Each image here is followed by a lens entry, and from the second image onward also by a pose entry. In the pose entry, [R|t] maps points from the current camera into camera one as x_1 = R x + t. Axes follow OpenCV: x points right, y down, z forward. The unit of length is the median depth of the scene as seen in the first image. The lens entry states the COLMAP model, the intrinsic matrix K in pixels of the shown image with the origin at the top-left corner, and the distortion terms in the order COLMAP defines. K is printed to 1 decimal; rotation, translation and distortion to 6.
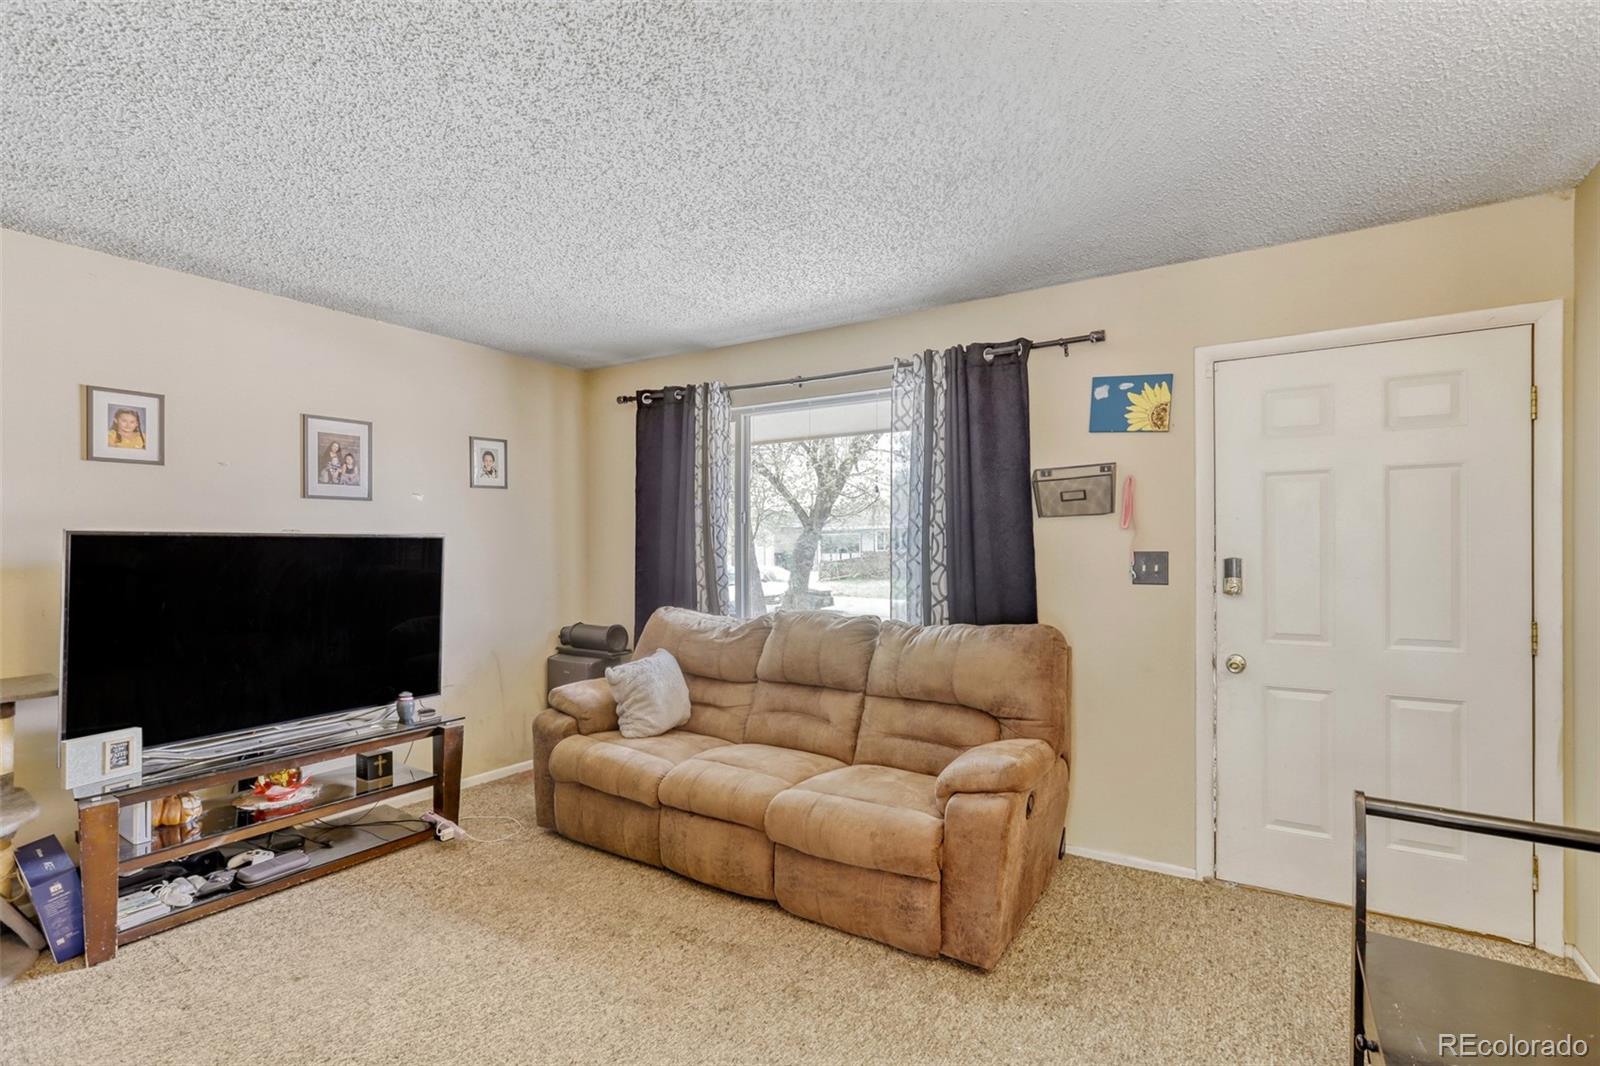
lens RADIAL K [[685.8, 0, 806.6], [0, 685.8, 539.6], [0, 0, 1]] dist [-0.001409, 0.000285]
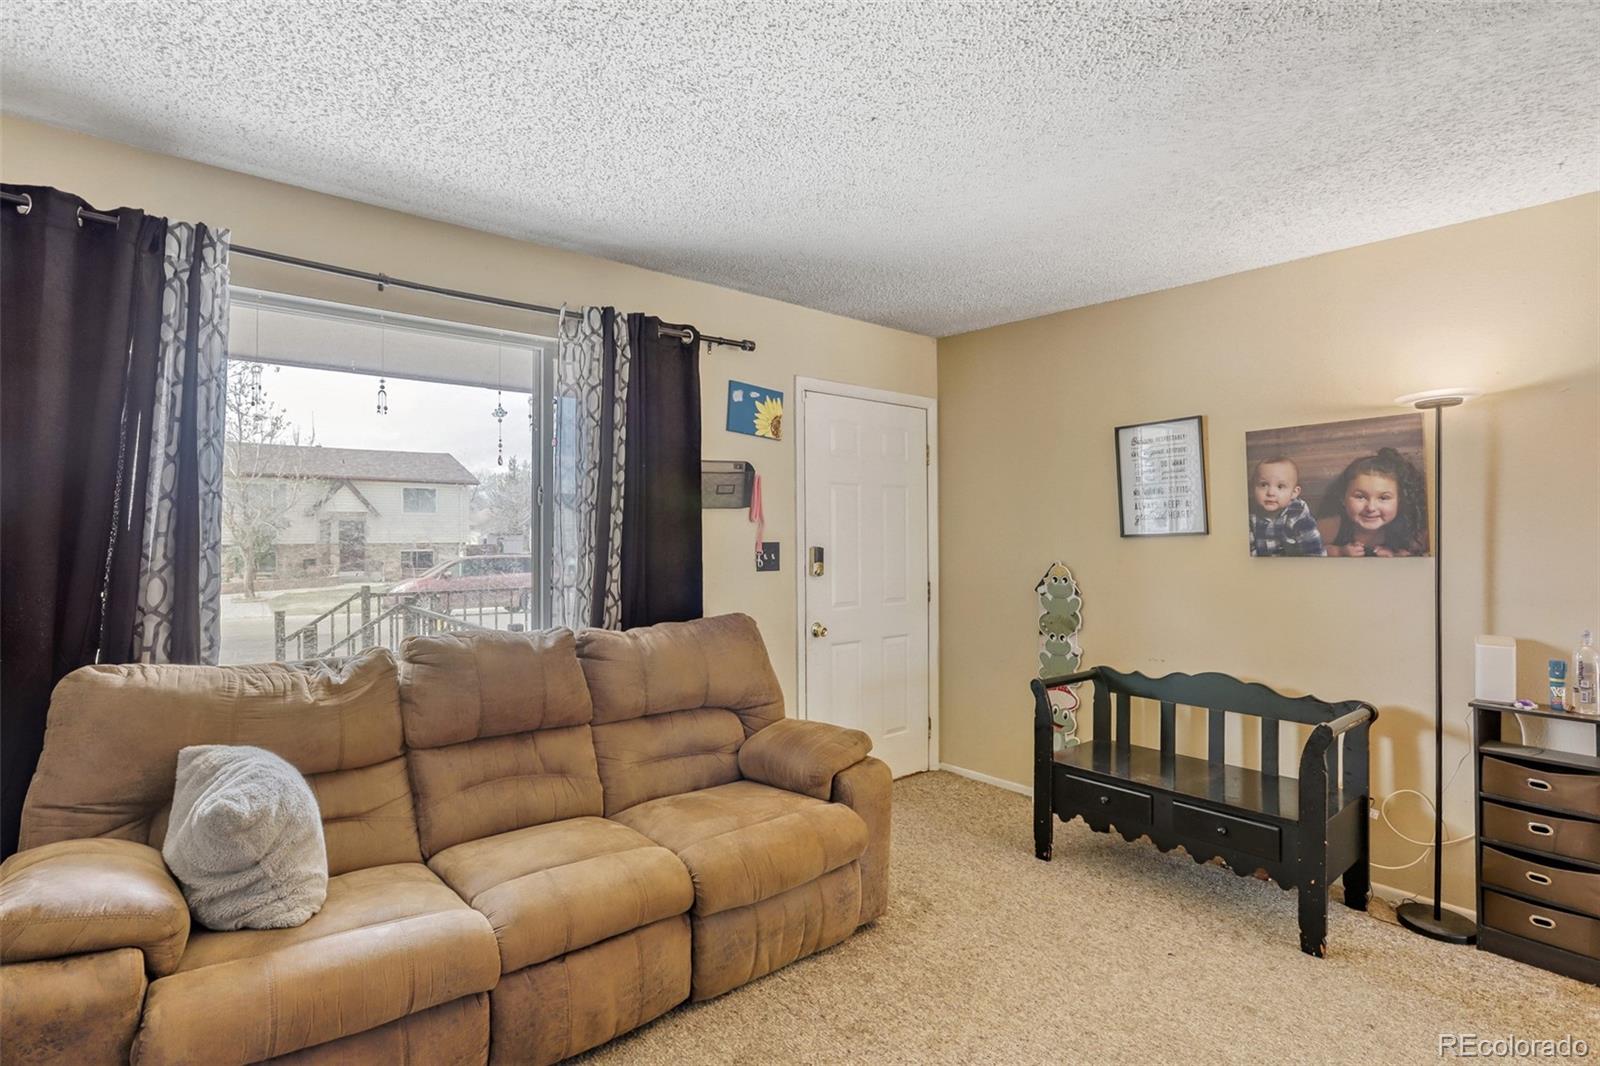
lens RADIAL K [[751.1, 0, 804.4], [0, 751.1, 526.1], [0, 0, 1]] dist [-0.028654, 0.006615]
pose [[0.364576, 0.019064, 0.930979, -0.634030], [-0.001854, 0.999803, -0.019748, 0.014886], [-0.931172, 0.005473, 0.364539, 0.469321]]
